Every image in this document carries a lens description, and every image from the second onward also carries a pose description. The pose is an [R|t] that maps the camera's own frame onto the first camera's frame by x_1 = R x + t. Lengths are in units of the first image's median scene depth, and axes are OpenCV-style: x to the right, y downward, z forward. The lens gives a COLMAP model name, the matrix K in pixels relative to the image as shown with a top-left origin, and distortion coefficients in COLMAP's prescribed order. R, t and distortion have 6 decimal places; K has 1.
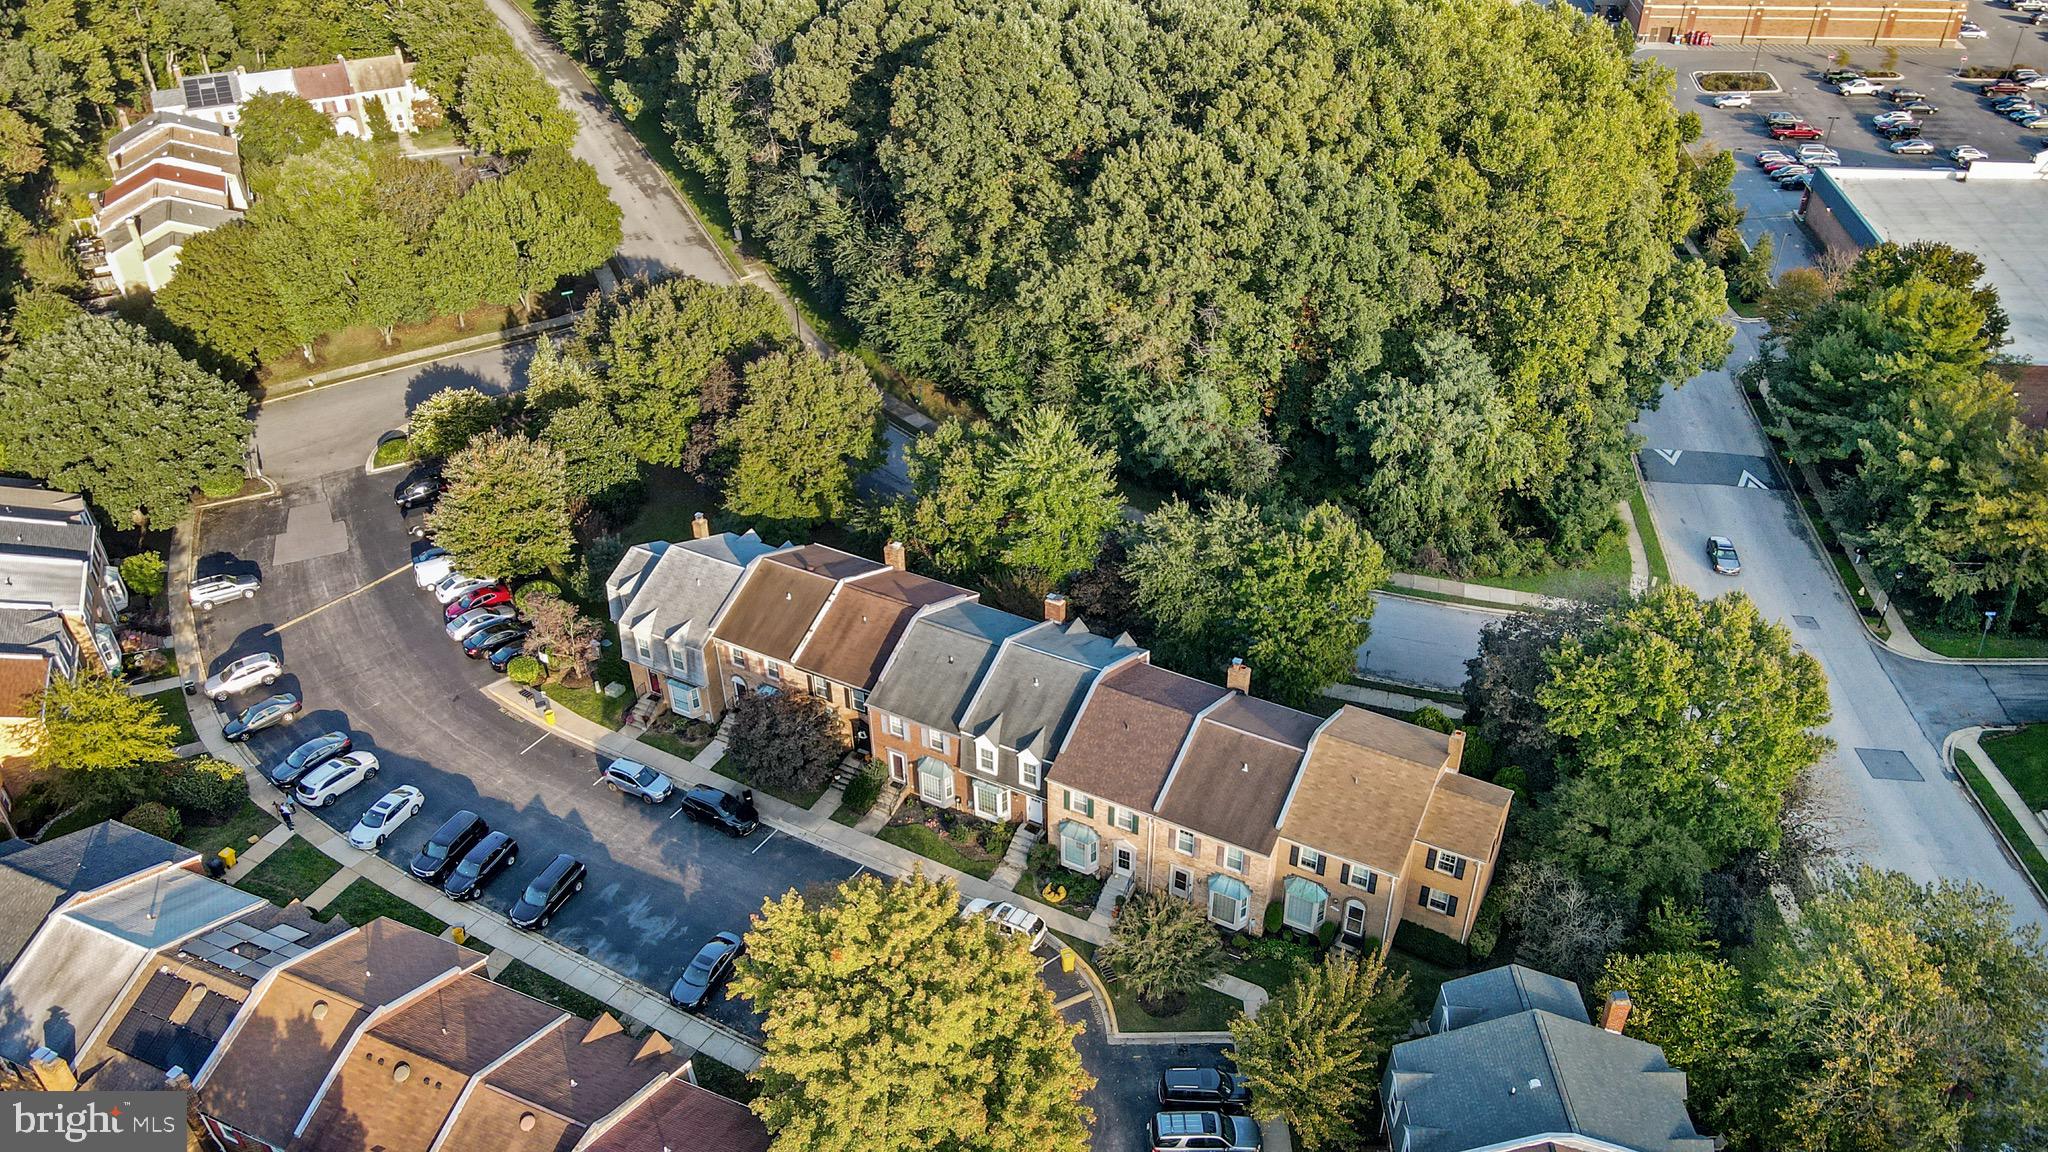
lens RADIAL K [[1489.6, 0, 1024.0], [0, 1489.6, 576.0], [0, 0, 1]] dist [0.004248, 0.008421]
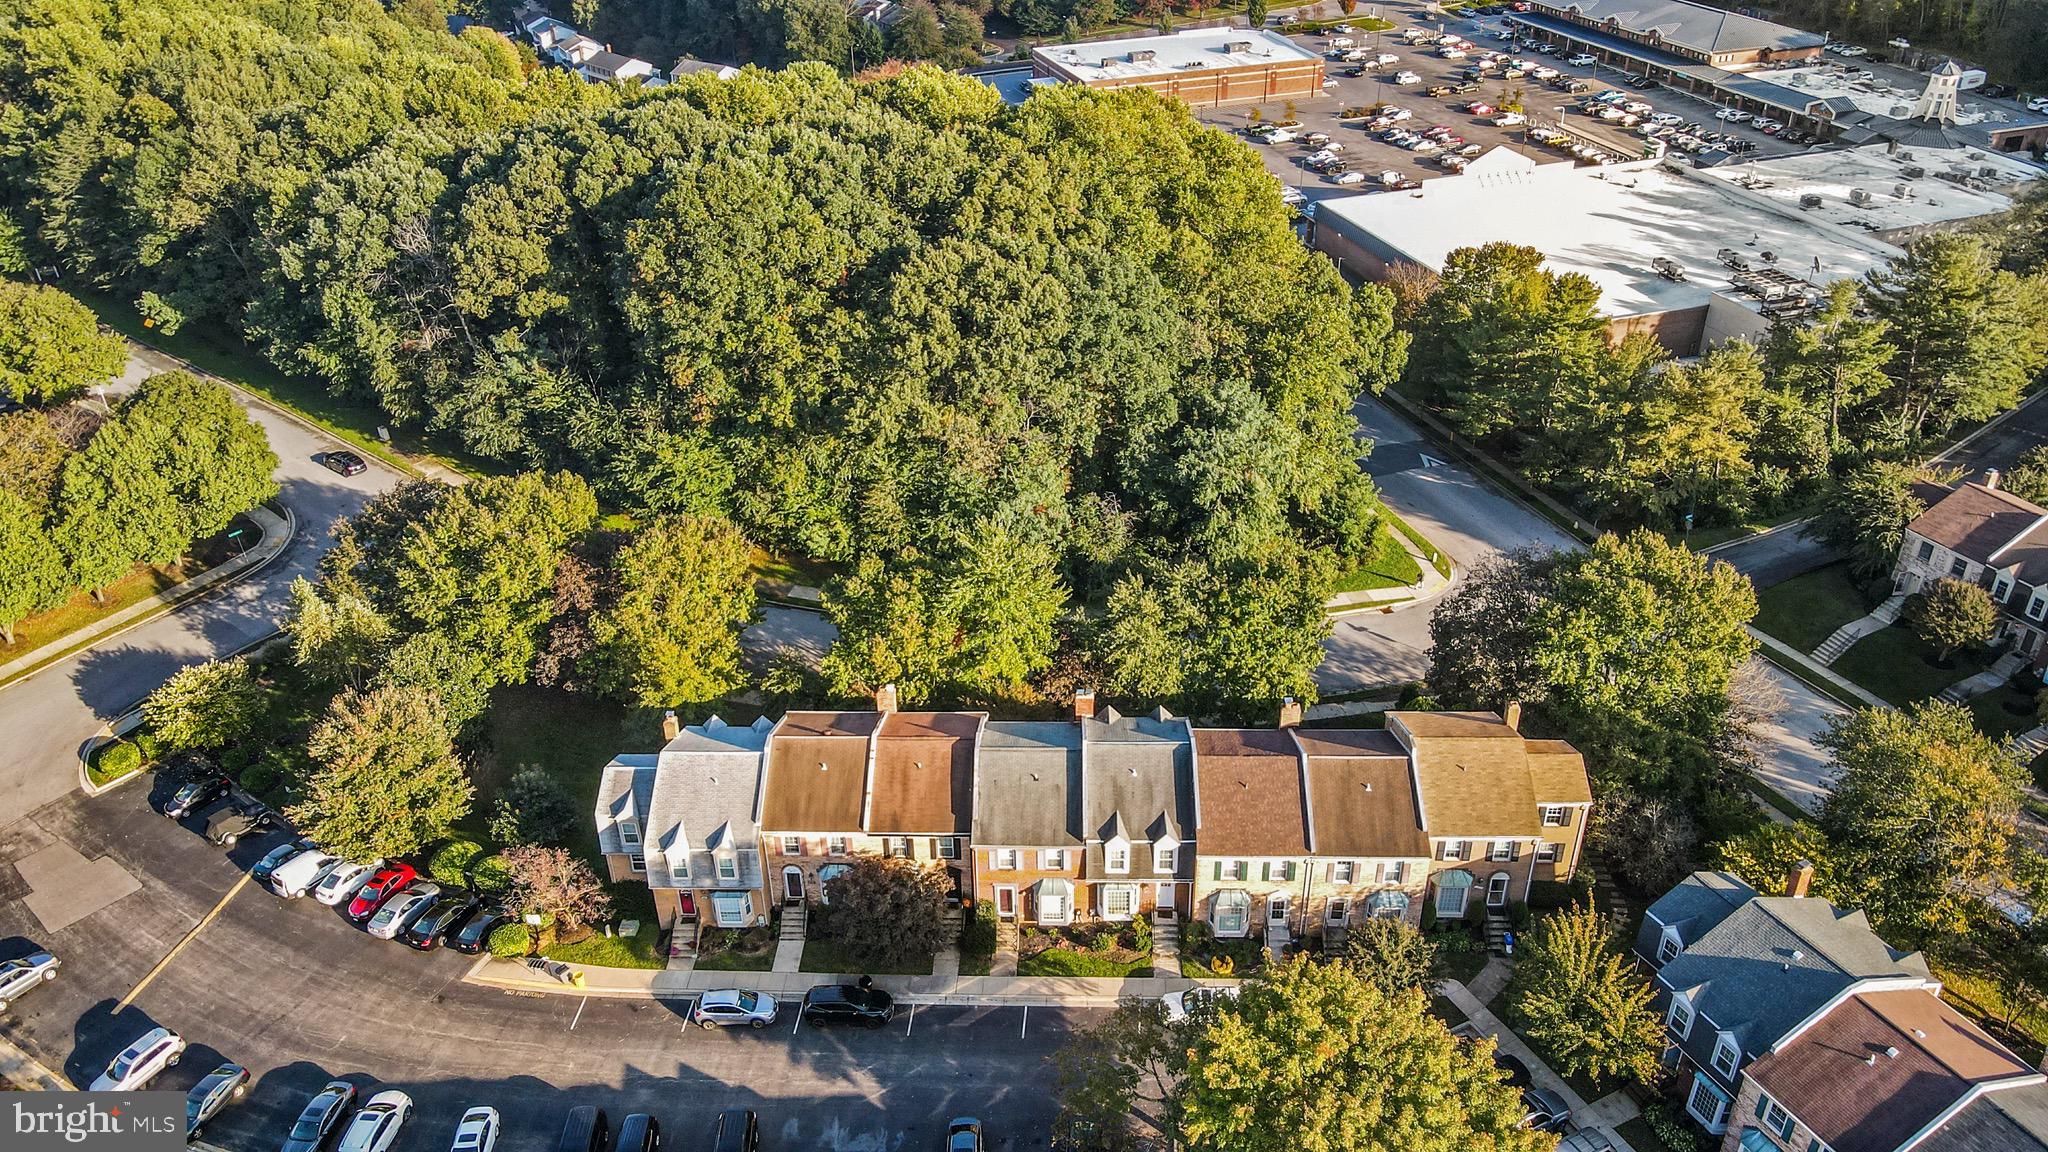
lens RADIAL K [[1489.6, 0, 1024.0], [0, 1489.6, 576.0], [0, 0, 1]] dist [0.004248, 0.008421]
pose [[0.894846, -0.231554, 0.381619, -0.364218], [0.258641, 0.965756, -0.020490, -0.048952], [-0.363806, 0.117038, 0.924093, 0.068095]]
